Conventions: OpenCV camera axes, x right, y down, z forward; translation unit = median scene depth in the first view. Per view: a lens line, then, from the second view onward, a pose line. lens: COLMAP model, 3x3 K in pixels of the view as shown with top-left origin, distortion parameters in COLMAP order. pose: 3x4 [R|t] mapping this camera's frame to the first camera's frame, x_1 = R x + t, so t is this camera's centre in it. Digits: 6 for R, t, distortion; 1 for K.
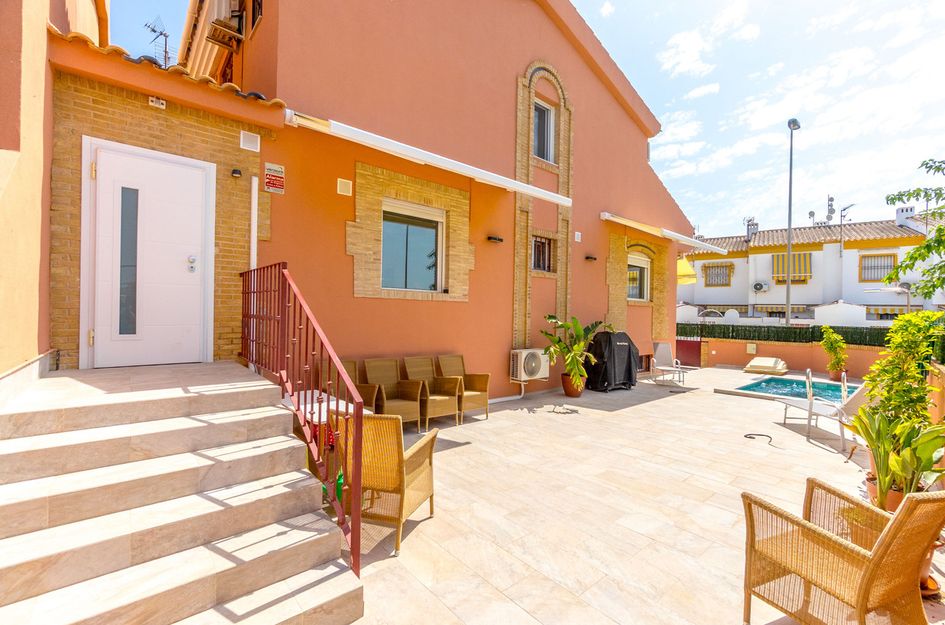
lens RADIAL K [[401.9, 0, 474.7], [0, 401.9, 314.0], [0, 0, 1]] dist [-0.002637, 0.000031]
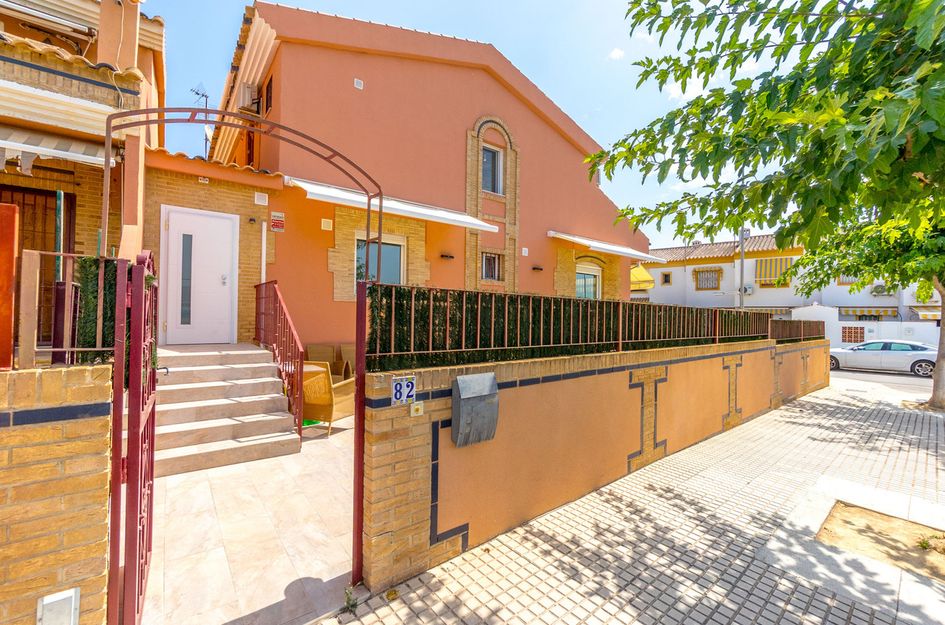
lens RADIAL K [[401.9, 0, 474.7], [0, 401.9, 314.0], [0, 0, 1]] dist [-0.002637, 0.000031]
pose [[0.998175, -0.003671, -0.060276, 0.185738], [0.002953, 0.999924, -0.012002, 0.014794], [0.060315, 0.011802, 0.998110, -0.255713]]
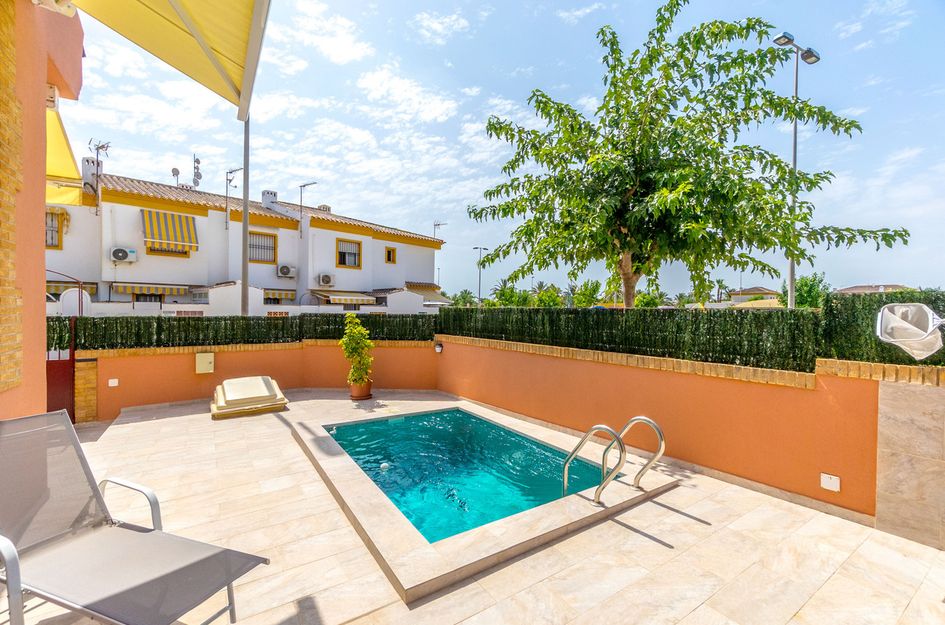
lens RADIAL K [[401.9, 0, 474.7], [0, 401.9, 314.0], [0, 0, 1]] dist [-0.002637, 0.000031]
pose [[0.128250, -0.028049, 0.991345, 0.390935], [-0.005568, 0.999564, 0.029002, 0.015040], [-0.991726, -0.009239, 0.128038, 0.980659]]
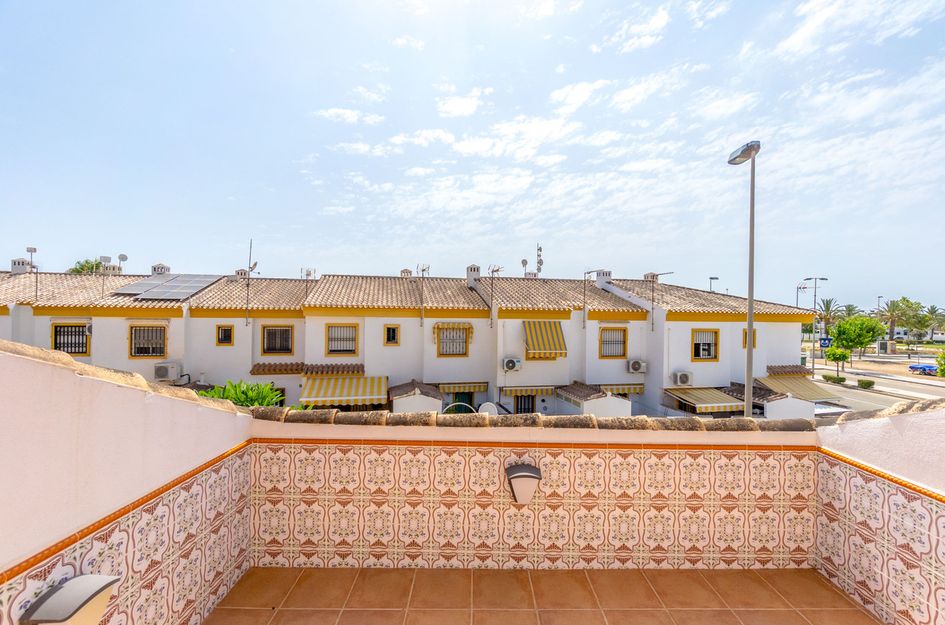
lens RADIAL K [[401.9, 0, 474.7], [0, 401.9, 314.0], [0, 0, 1]] dist [-0.002637, 0.000031]
pose [[0.661596, -0.014197, 0.749726, 0.319135], [0.002659, 0.999859, 0.016587, -0.474694], [-0.749855, -0.008980, 0.661541, 1.558079]]
